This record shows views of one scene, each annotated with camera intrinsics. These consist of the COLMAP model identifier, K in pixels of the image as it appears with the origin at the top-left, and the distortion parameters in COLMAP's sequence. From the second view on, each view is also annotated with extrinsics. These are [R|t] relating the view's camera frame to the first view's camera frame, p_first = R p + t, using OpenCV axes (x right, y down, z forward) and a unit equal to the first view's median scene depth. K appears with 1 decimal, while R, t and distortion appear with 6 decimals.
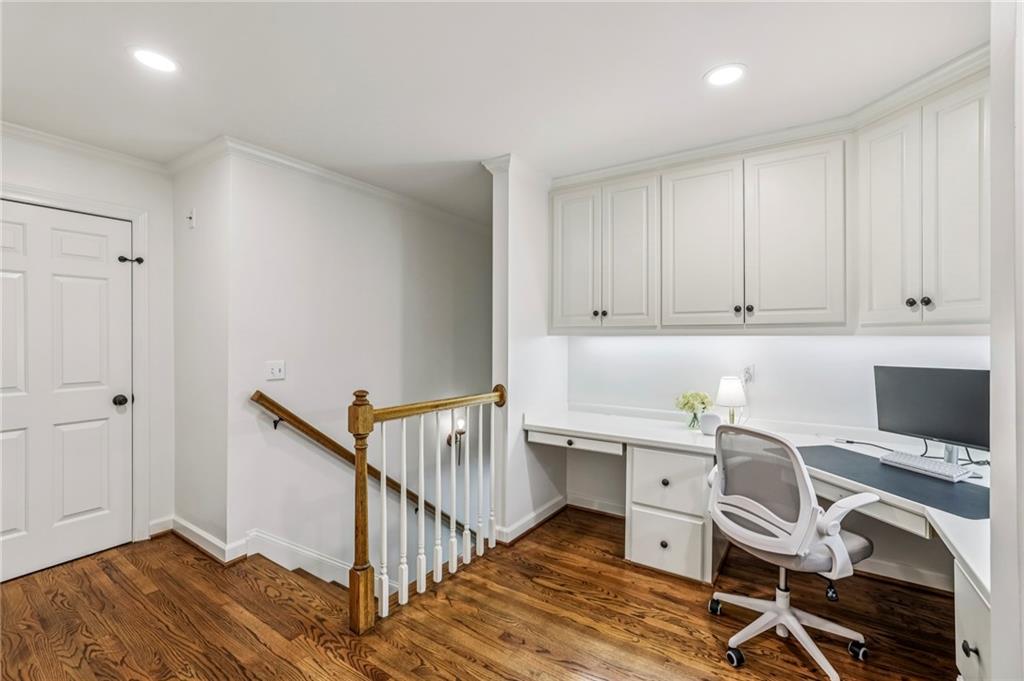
lens RADIAL K [[451.8, 0, 513.8], [0, 451.8, 337.0], [0, 0, 1]] dist [-0.031187, 0.008214]
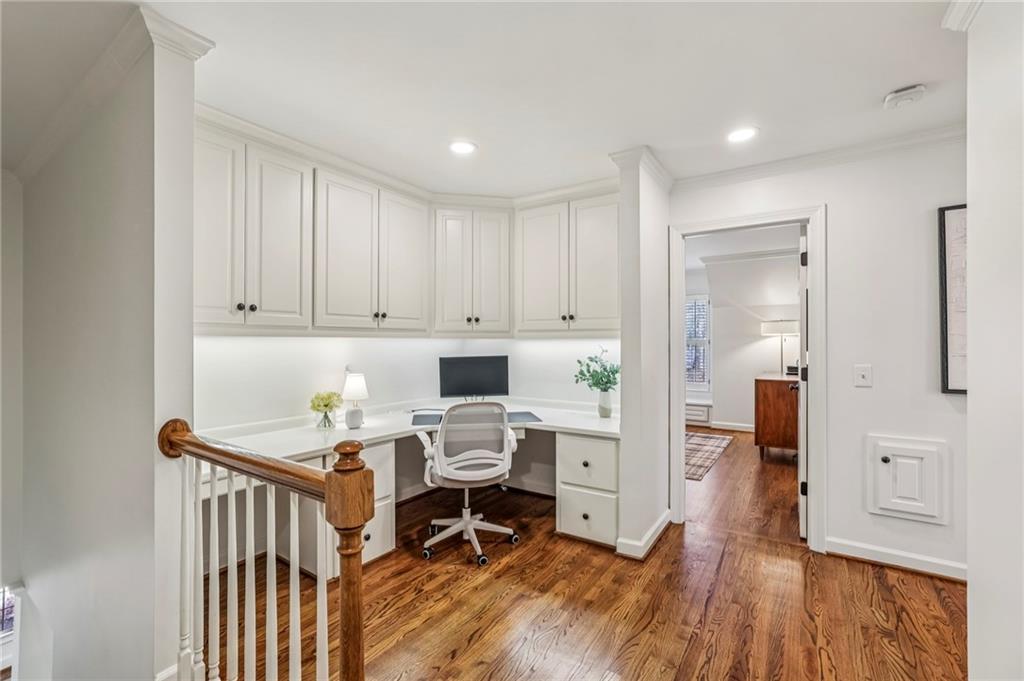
lens RADIAL K [[451.8, 0, 513.8], [0, 451.8, 341.6], [0, 0, 1]] dist [-0.031187, 0.008214]
pose [[-0.012119, -0.004455, 0.999917, -0.782093], [-0.005213, 0.999977, 0.004392, -0.000262], [-0.999913, -0.005159, -0.012142, 0.739350]]
